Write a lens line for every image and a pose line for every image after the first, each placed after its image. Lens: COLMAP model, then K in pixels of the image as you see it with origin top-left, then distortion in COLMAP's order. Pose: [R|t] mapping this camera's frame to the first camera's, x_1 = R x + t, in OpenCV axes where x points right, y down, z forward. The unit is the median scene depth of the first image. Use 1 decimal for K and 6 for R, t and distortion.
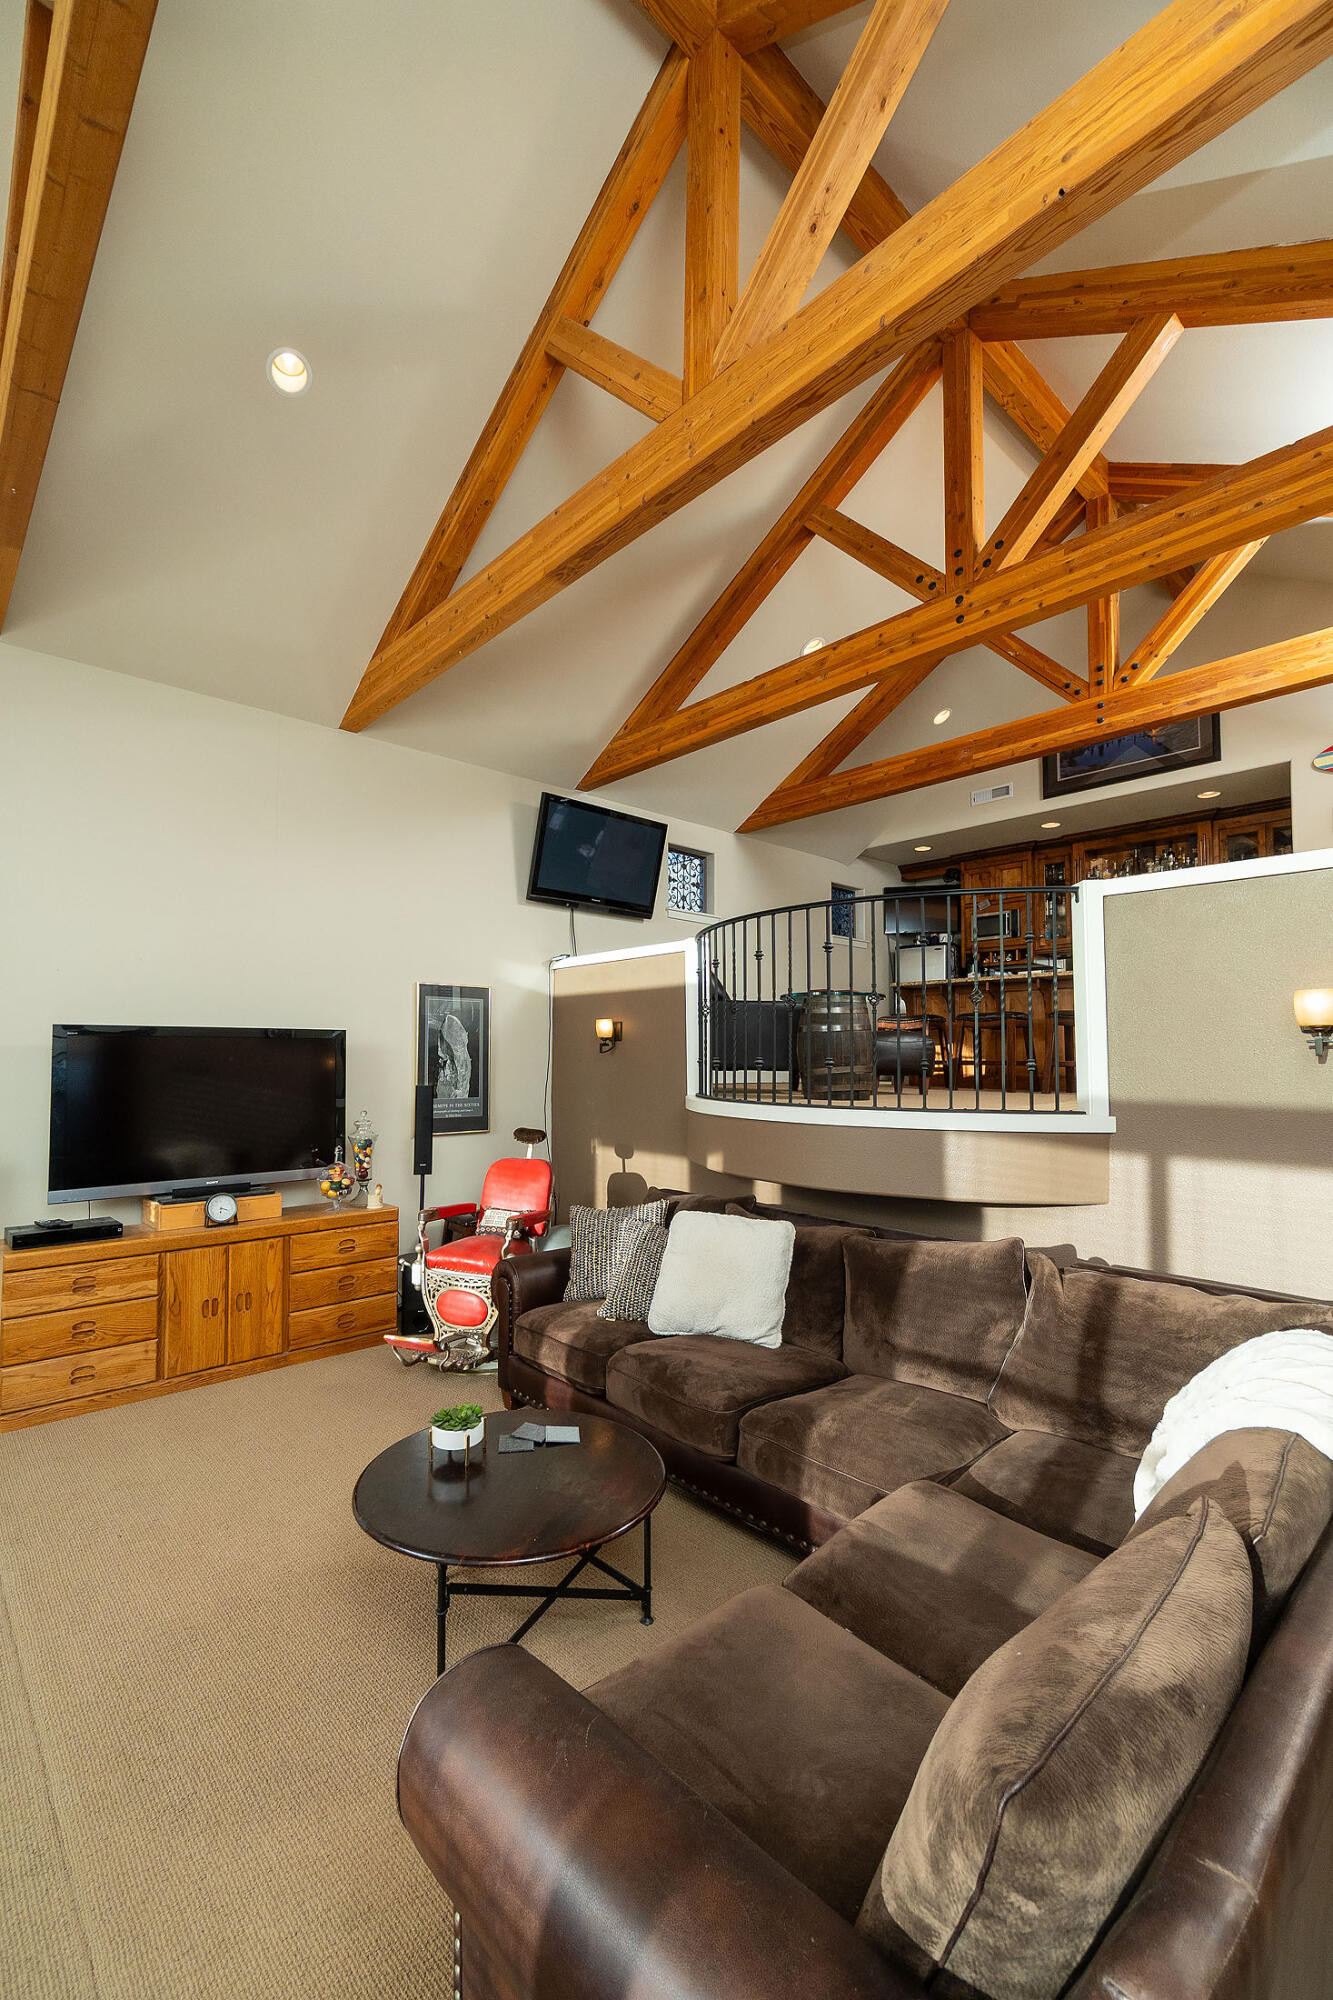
lens RADIAL K [[846.4, 0, 661.0], [0, 846.4, 1018.8], [0, 0, 1]] dist [-0.007986, -0.000079]
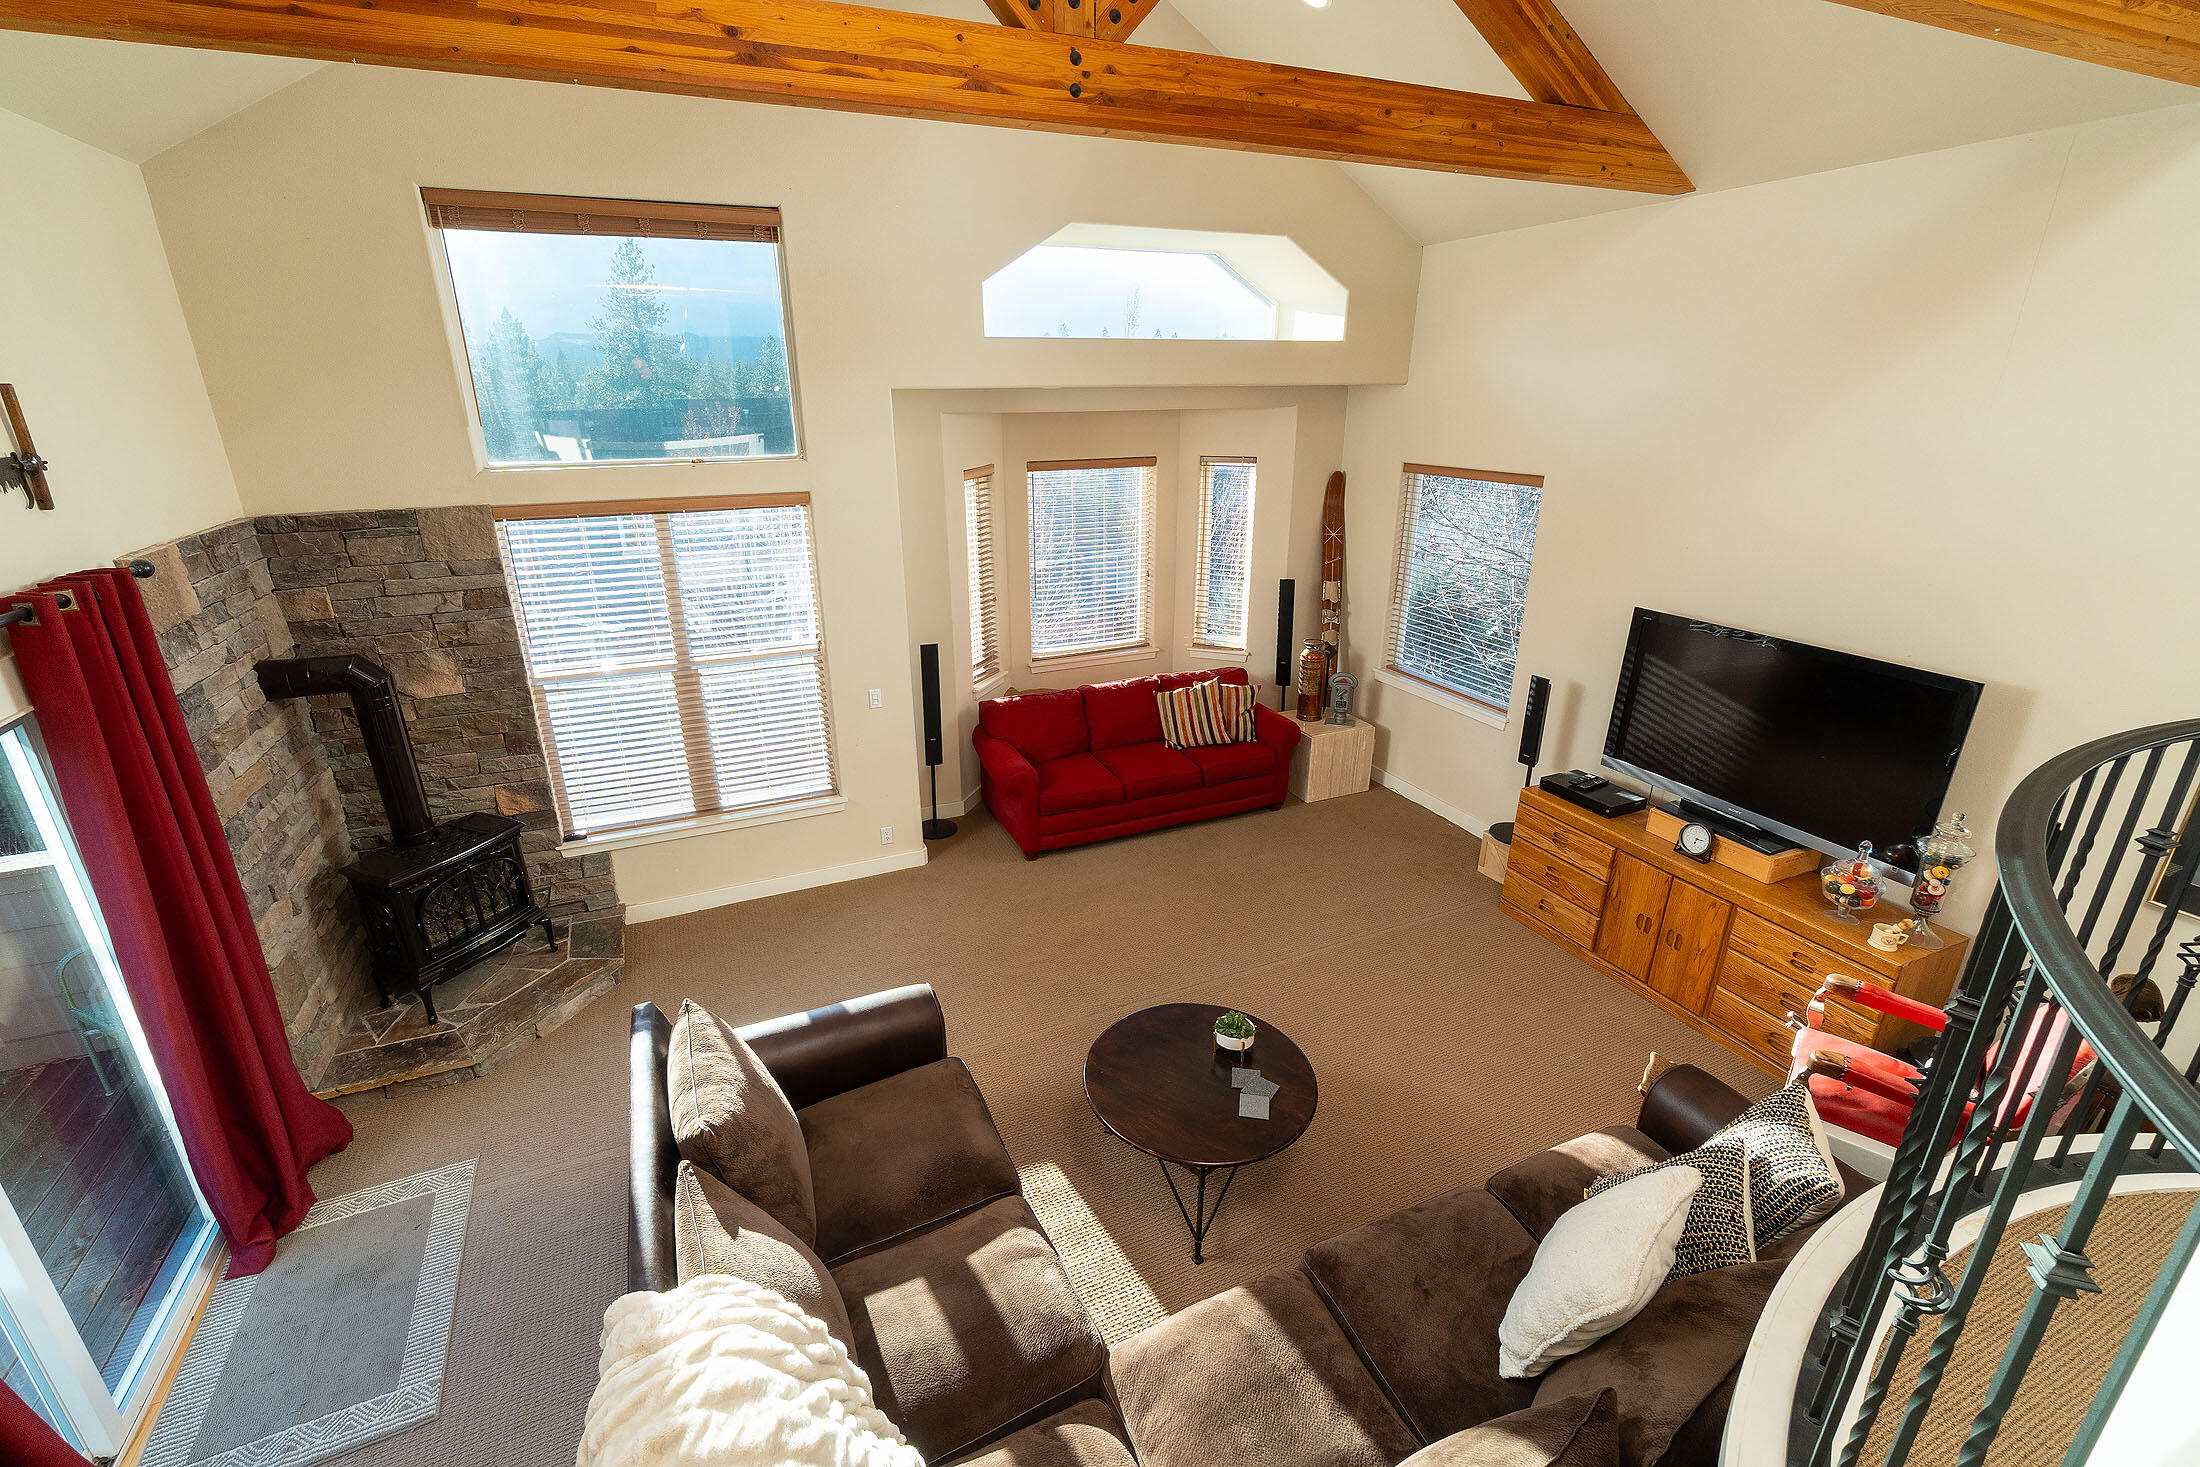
lens RADIAL K [[949.5, 0, 1096.3], [0, 949.5, 718.8], [0, 0, 1]] dist [0.013259, 0.000494]
pose [[-0.306079, 0.324228, -0.895093, 0.505244], [0.046234, 0.944171, 0.326195, -0.239325], [0.950883, 0.058458, -0.303982, 0.631772]]
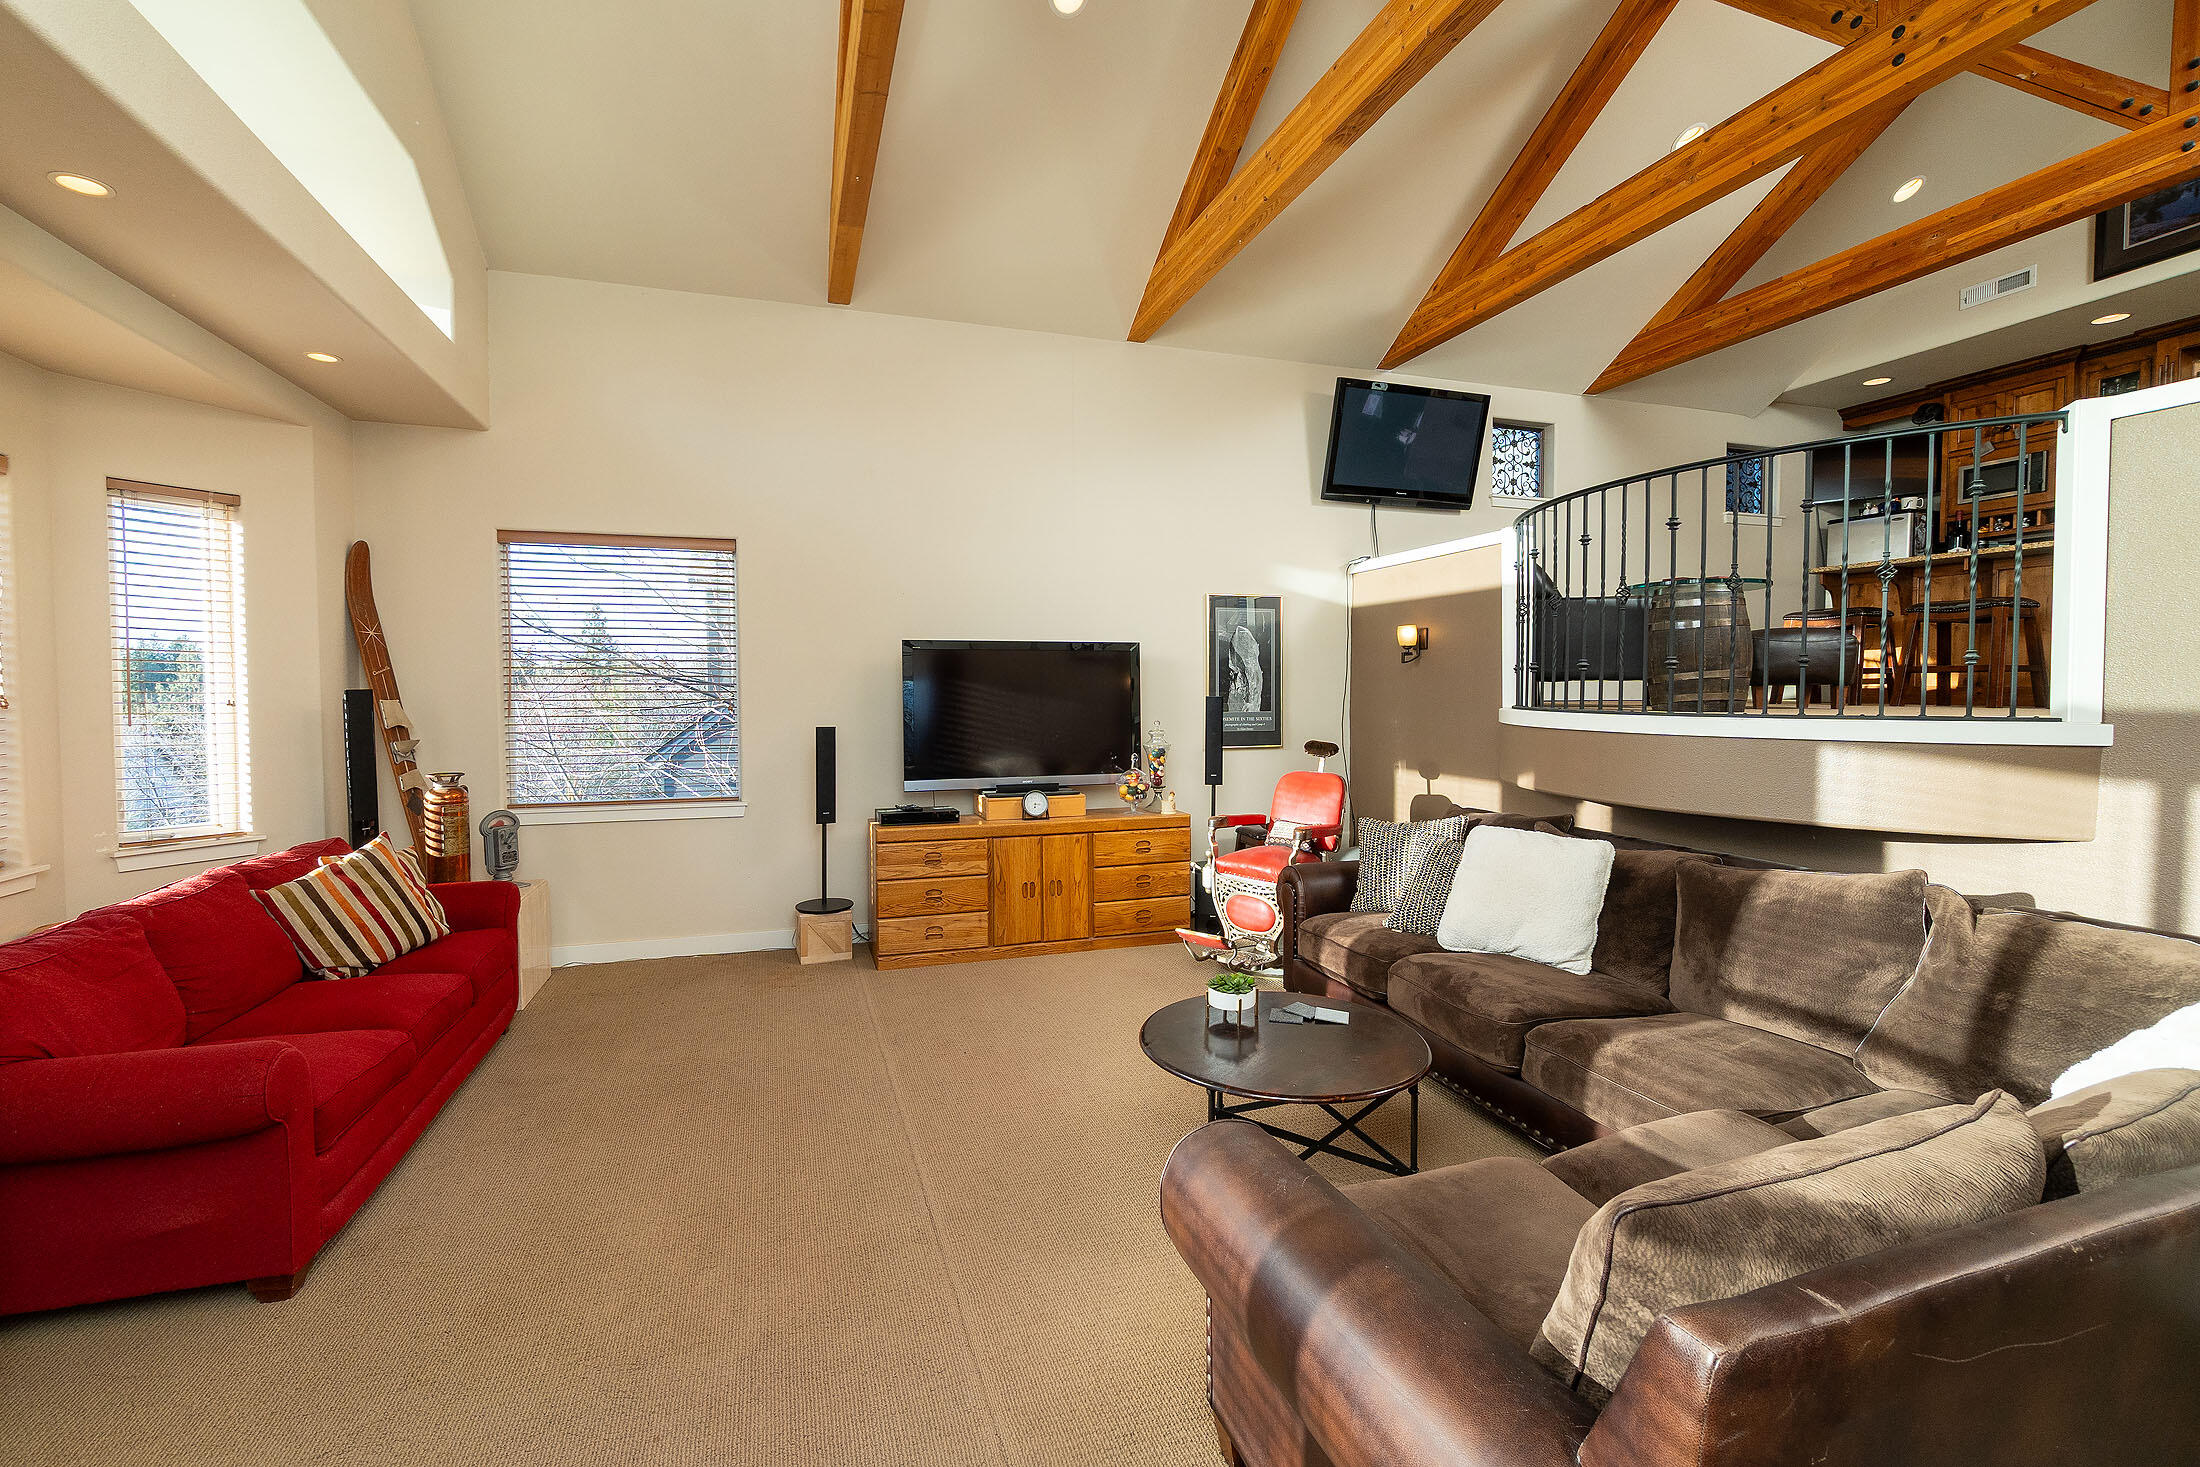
lens RADIAL K [[949.5, 0, 1096.3], [0, 949.5, 718.8], [0, 0, 1]] dist [0.013259, 0.000494]
pose [[0.914883, 0.008603, -0.403627, 0.050420], [0.023580, 0.996927, 0.074698, 0.020268], [0.403030, -0.077857, 0.911869, -0.088344]]
